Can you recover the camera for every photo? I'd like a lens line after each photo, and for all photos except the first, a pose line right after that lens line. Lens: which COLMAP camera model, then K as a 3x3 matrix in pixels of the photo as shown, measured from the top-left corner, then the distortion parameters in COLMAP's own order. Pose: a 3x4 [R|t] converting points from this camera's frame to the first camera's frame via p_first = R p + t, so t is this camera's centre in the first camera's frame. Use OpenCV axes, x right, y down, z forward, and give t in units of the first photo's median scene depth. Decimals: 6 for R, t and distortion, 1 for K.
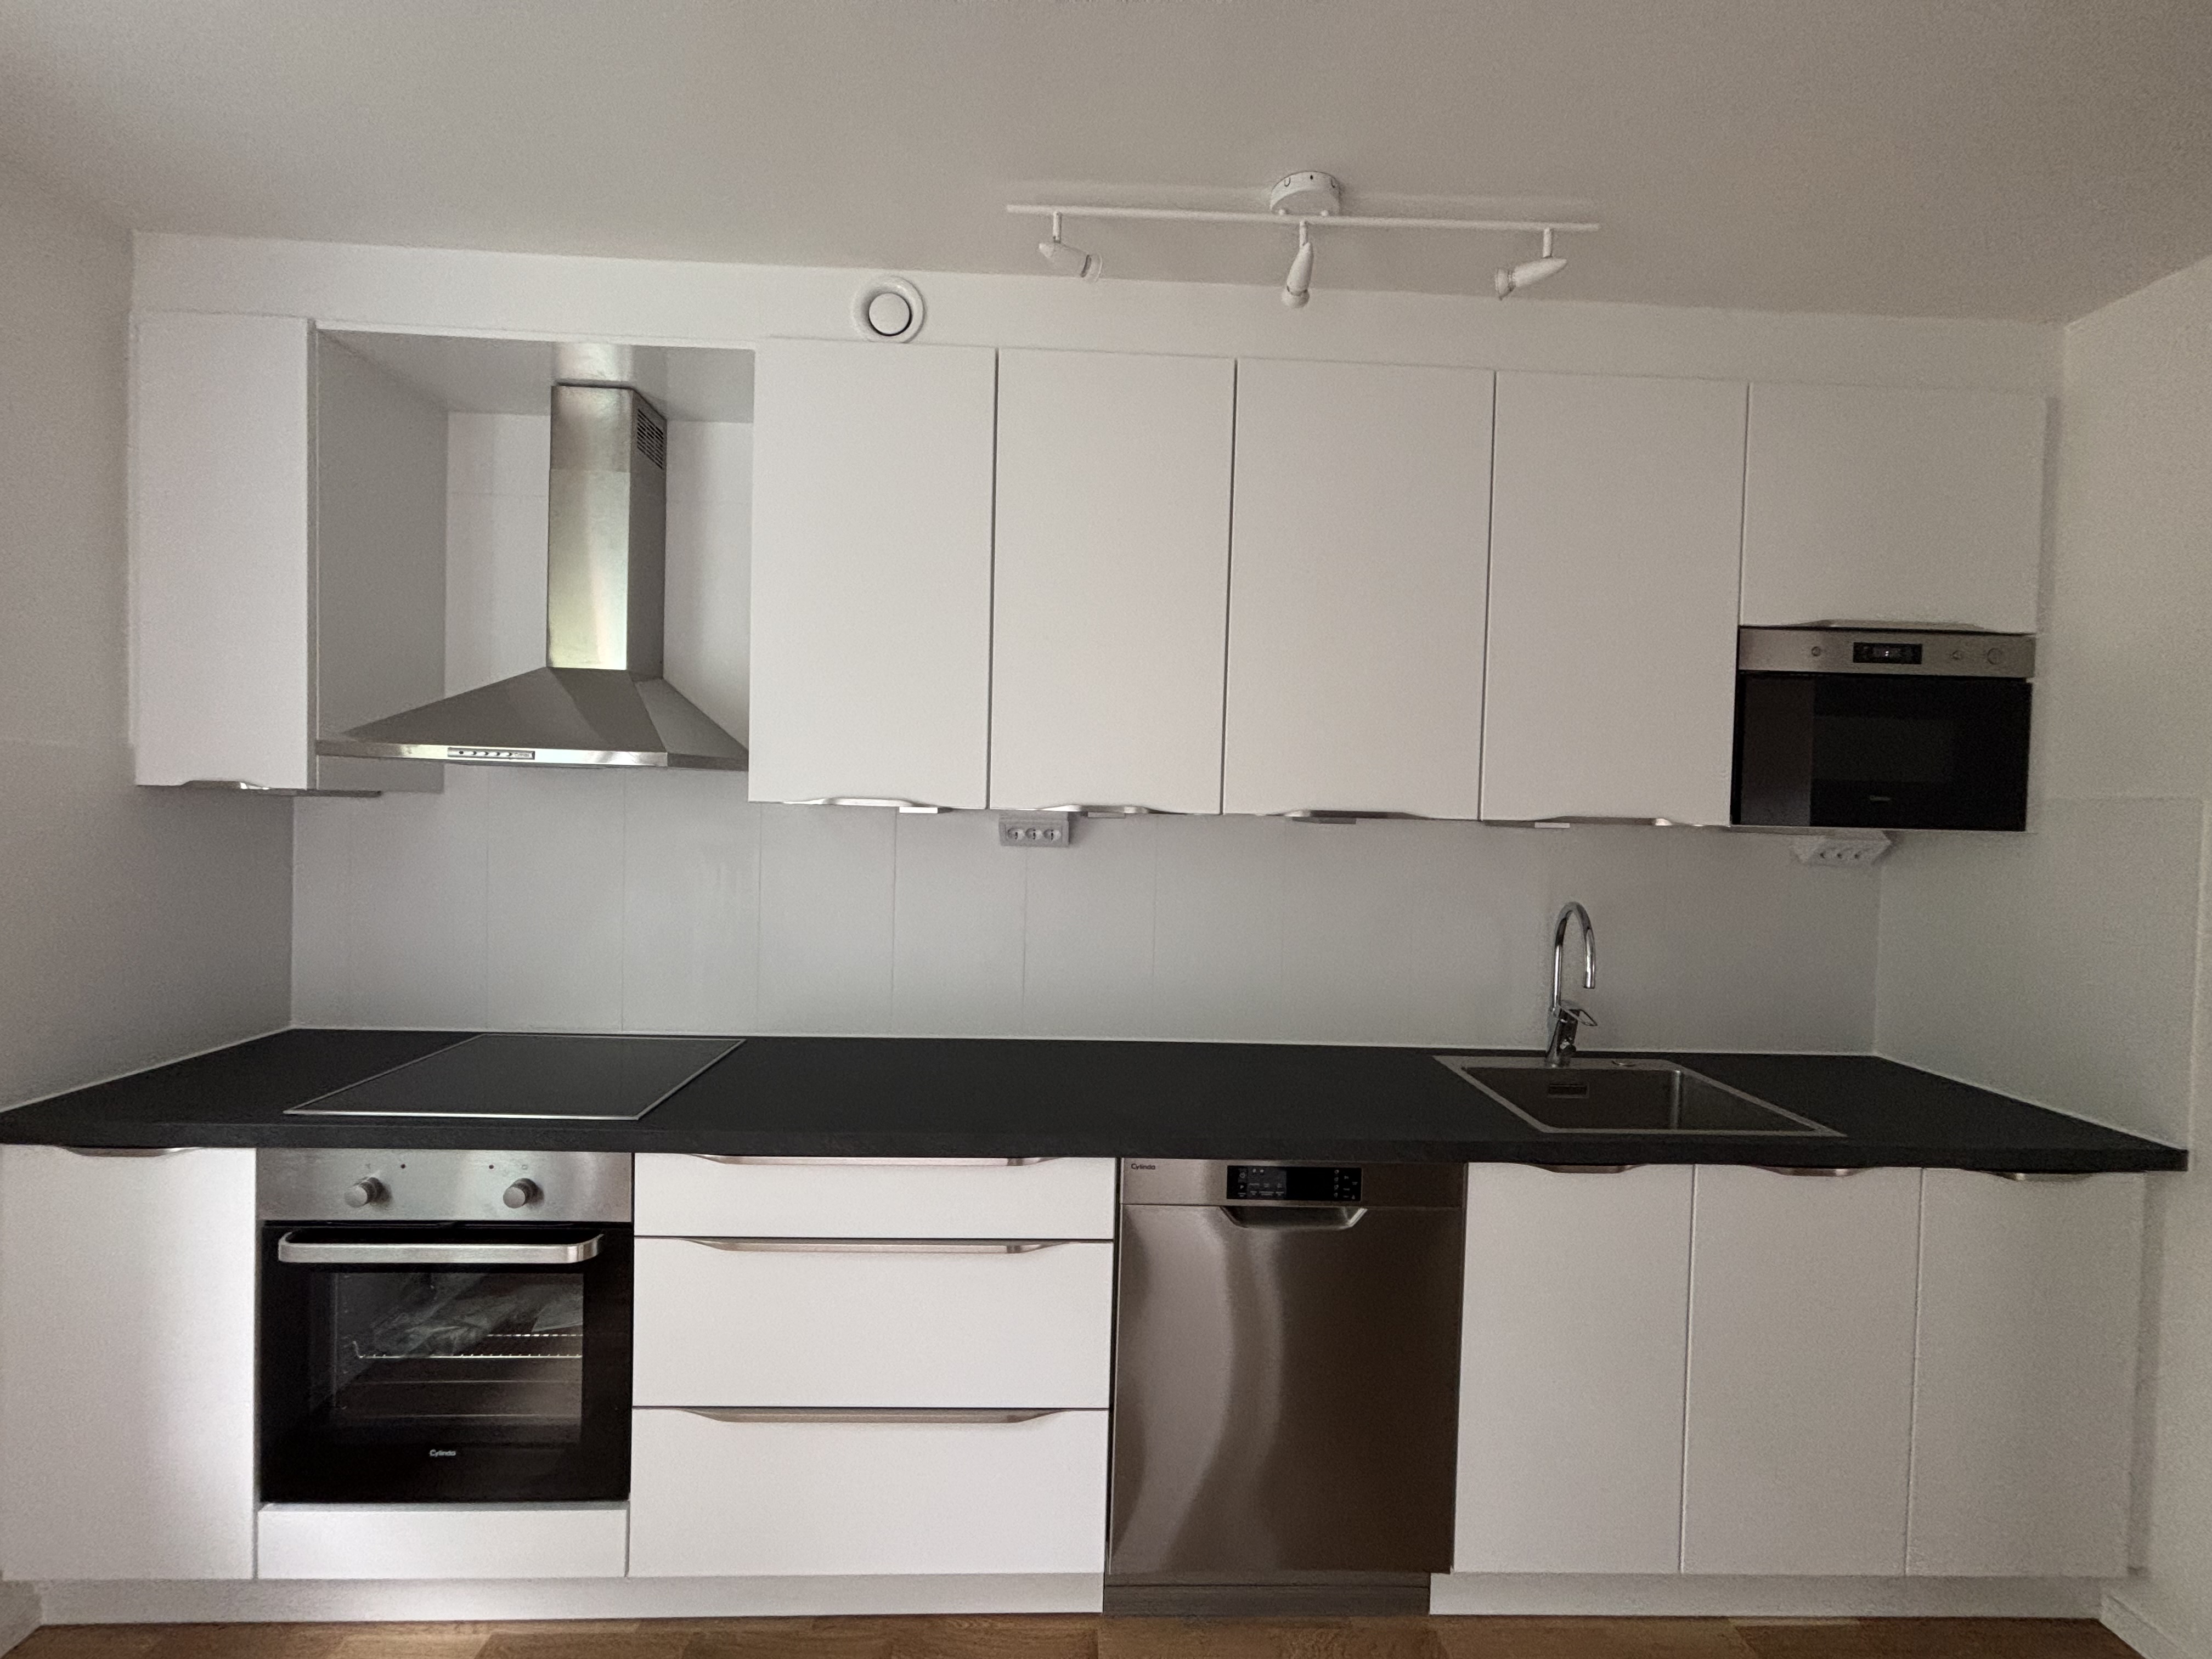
lens RADIAL K [[899.9, 0, 1106.0], [0, 899.9, 833.0], [0, 0, 1]] dist [-0.005322, 0.002640]
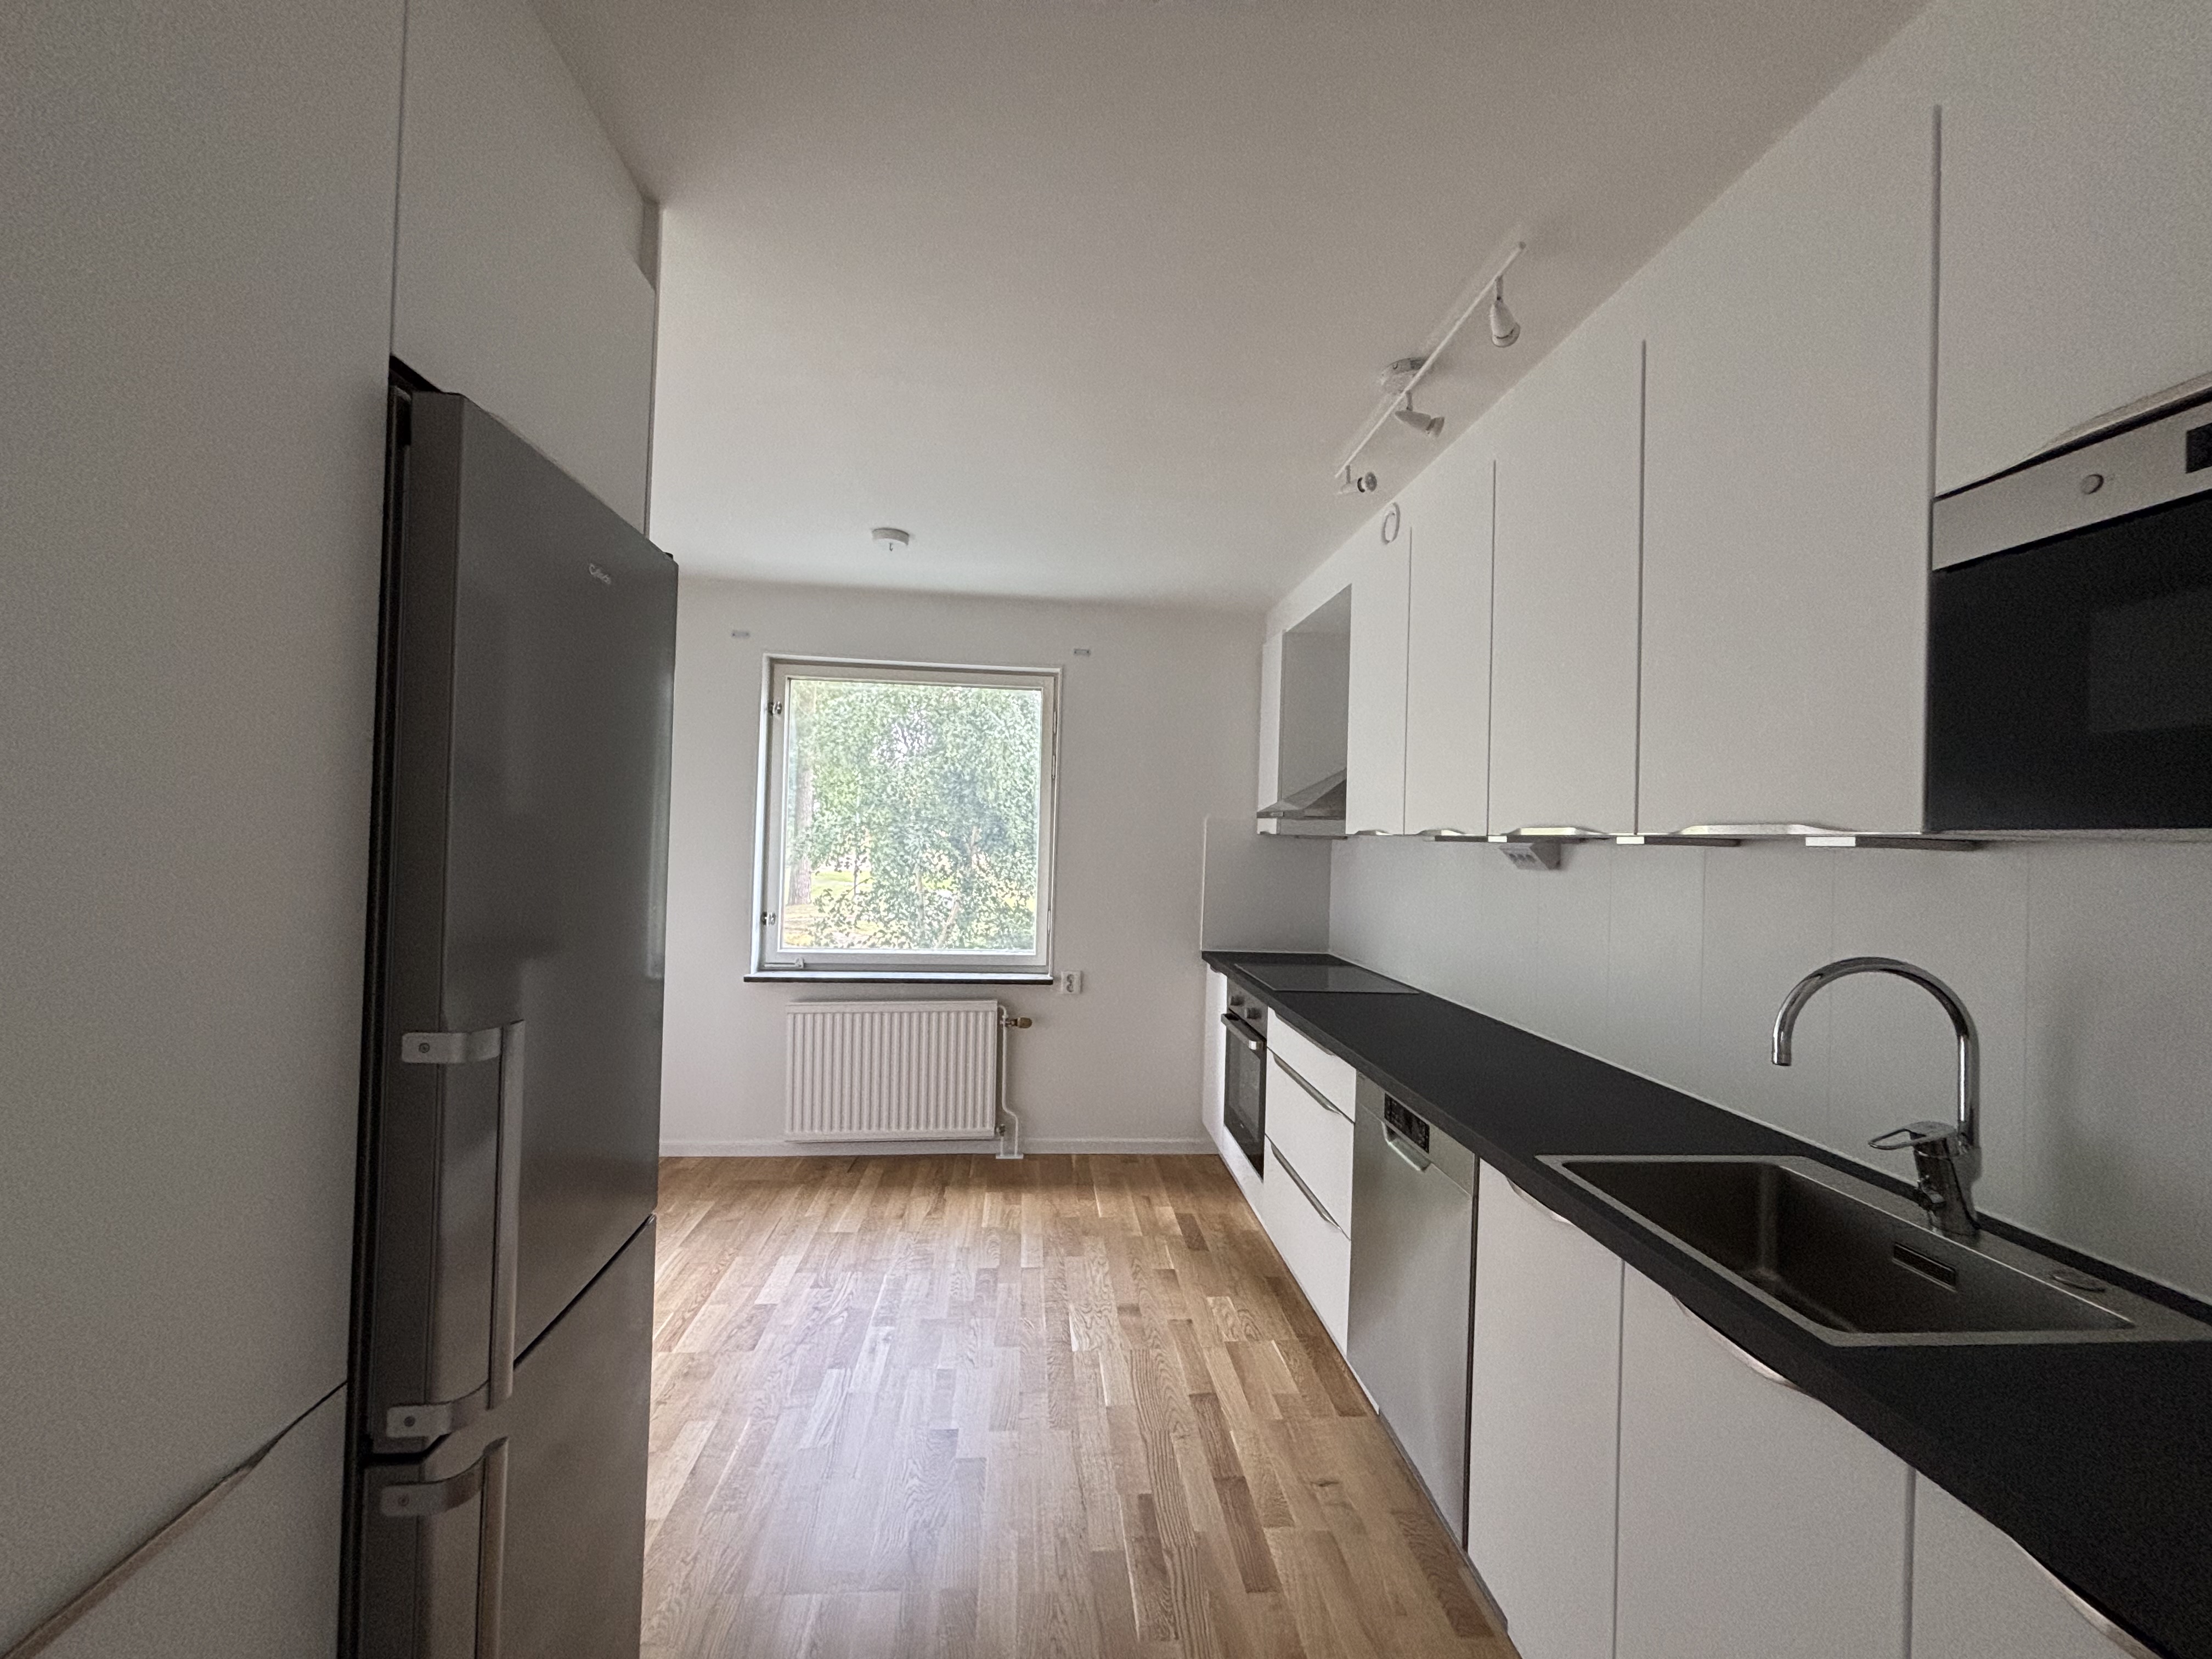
lens RADIAL K [[899.9, 0, 1113.0], [0, 899.9, 822.3], [0, 0, 1]] dist [-0.005322, 0.002640]
pose [[0.057496, -0.042218, -0.997453, 1.261972], [-0.039587, 0.998223, -0.044532, 0.032516], [0.997561, 0.042047, 0.055723, 0.428710]]
